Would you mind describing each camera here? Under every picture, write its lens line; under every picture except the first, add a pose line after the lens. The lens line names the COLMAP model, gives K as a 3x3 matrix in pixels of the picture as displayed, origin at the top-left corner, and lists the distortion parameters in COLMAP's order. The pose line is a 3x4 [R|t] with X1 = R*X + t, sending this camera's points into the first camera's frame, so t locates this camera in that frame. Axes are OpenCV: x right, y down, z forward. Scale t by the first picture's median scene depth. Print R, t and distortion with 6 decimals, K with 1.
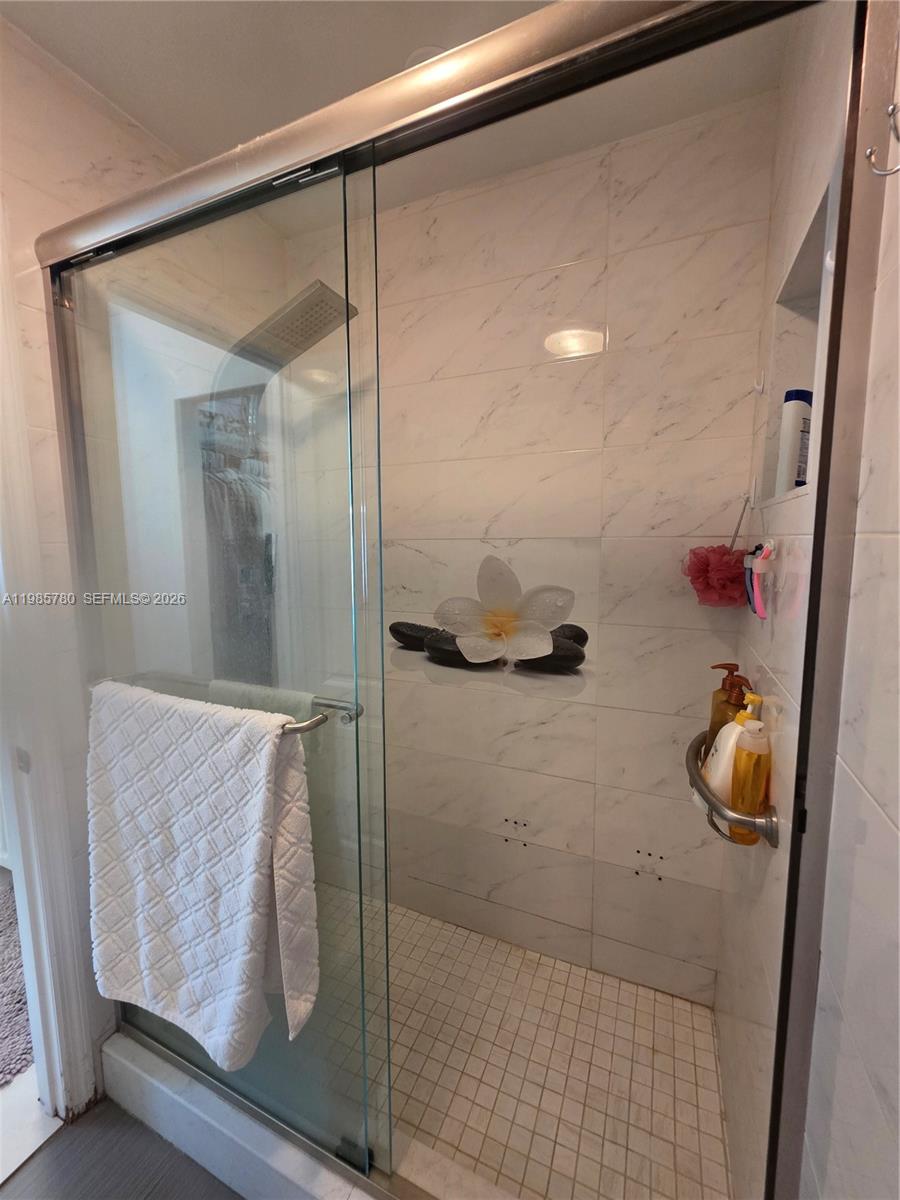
lens RADIAL K [[477.8, 0, 451.6], [0, 477.8, 603.8], [0, 0, 1]] dist [0.001044, 0.000015]
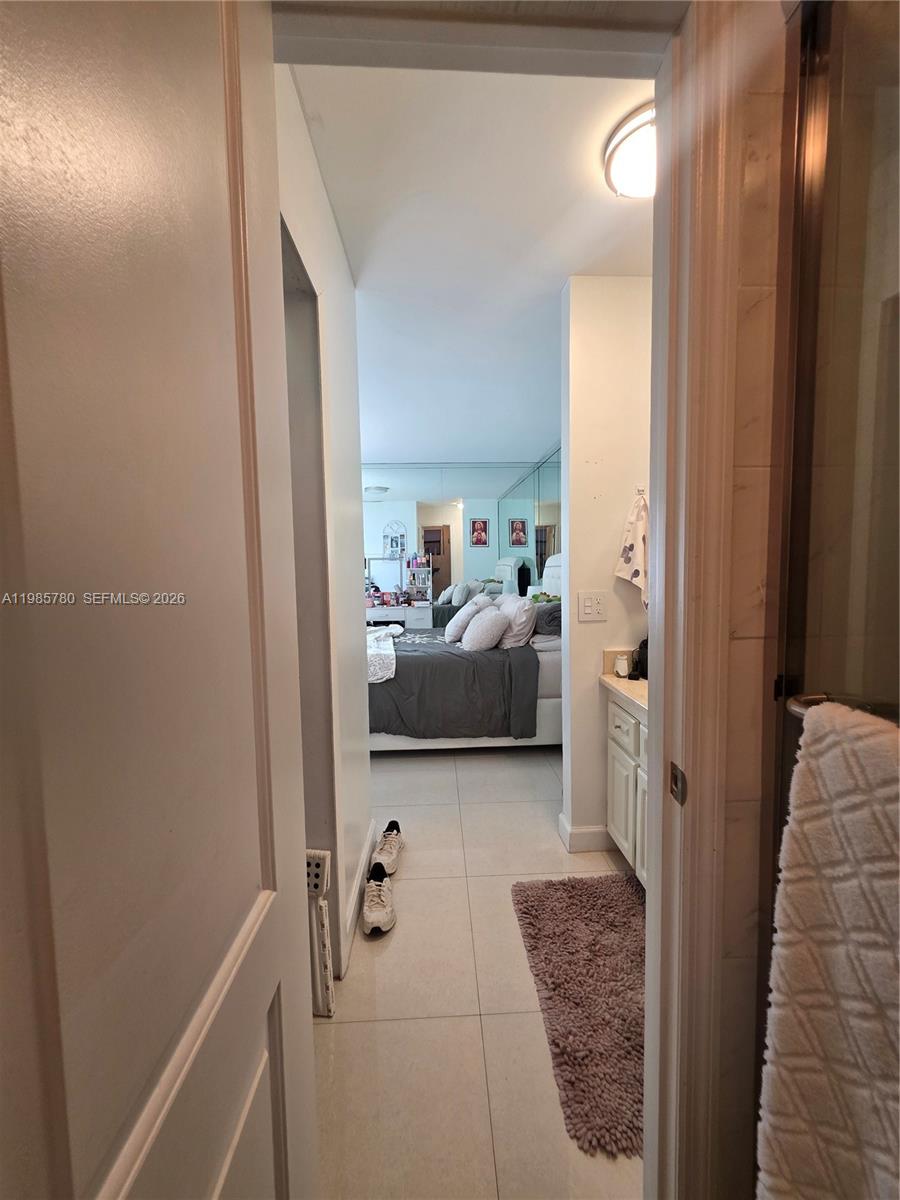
lens RADIAL K [[477.8, 0, 454.8], [0, 477.8, 601.9], [0, 0, 1]] dist [0.001044, 0.000015]
pose [[0.441733, 0.064546, -0.894822, -0.453877], [-0.090776, 0.995505, 0.026997, 0.077866], [0.892543, 0.069303, 0.445606, 0.398295]]
